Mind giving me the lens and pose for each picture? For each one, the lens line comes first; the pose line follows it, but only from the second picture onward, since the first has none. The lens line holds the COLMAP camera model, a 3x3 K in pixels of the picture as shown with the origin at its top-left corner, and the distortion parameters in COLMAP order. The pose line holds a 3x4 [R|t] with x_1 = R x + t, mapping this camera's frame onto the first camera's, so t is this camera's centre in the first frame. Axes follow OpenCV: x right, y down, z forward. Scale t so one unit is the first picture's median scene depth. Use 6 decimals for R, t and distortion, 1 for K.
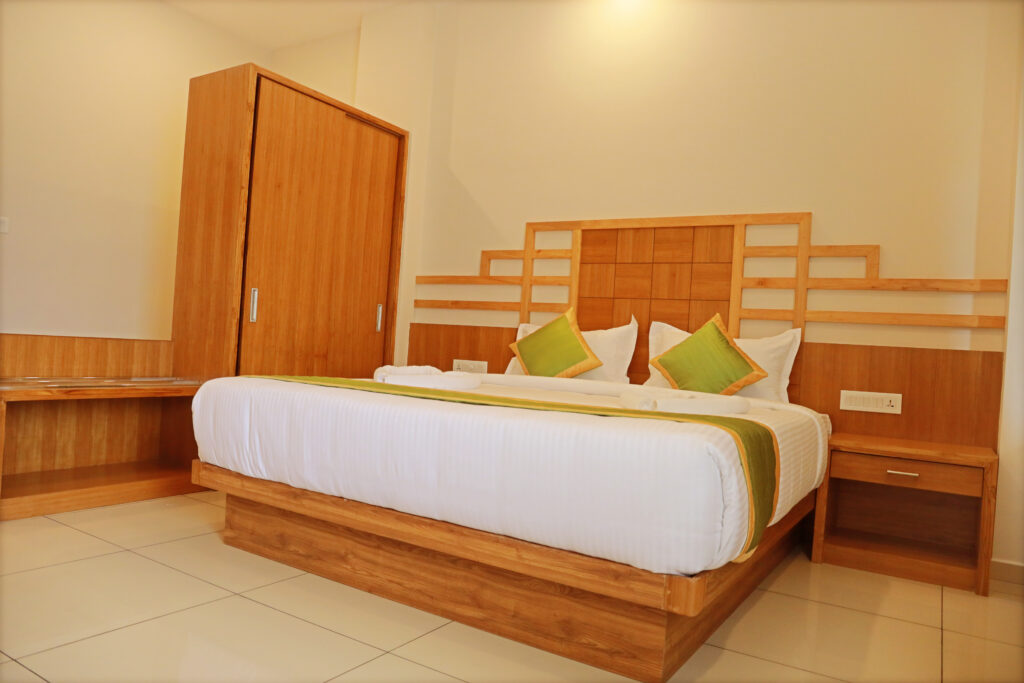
lens RADIAL K [[719.8, 0, 509.3], [0, 719.8, 350.1], [0, 0, 1]] dist [-0.084016, 0.063019]
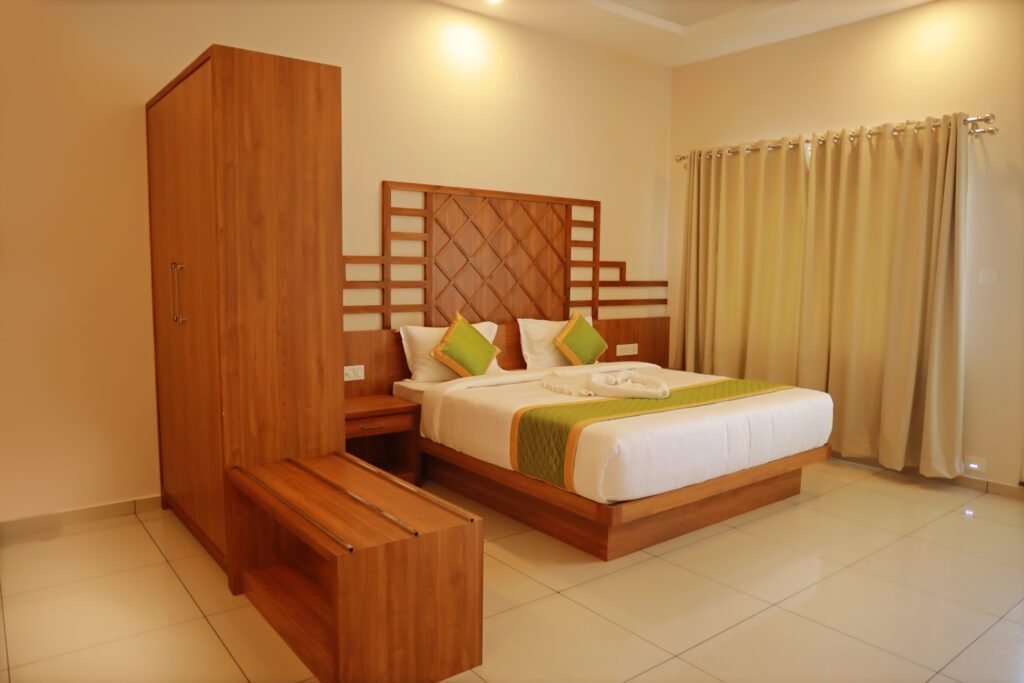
lens RADIAL K [[719.8, 0, 507.3], [0, 719.8, 350.8], [0, 0, 1]] dist [-0.084016, 0.063019]
pose [[0.356877, -0.166990, 0.919105, -1.147222], [0.016235, 0.984853, 0.172632, -0.219920], [-0.934010, -0.046687, 0.354182, 0.568960]]
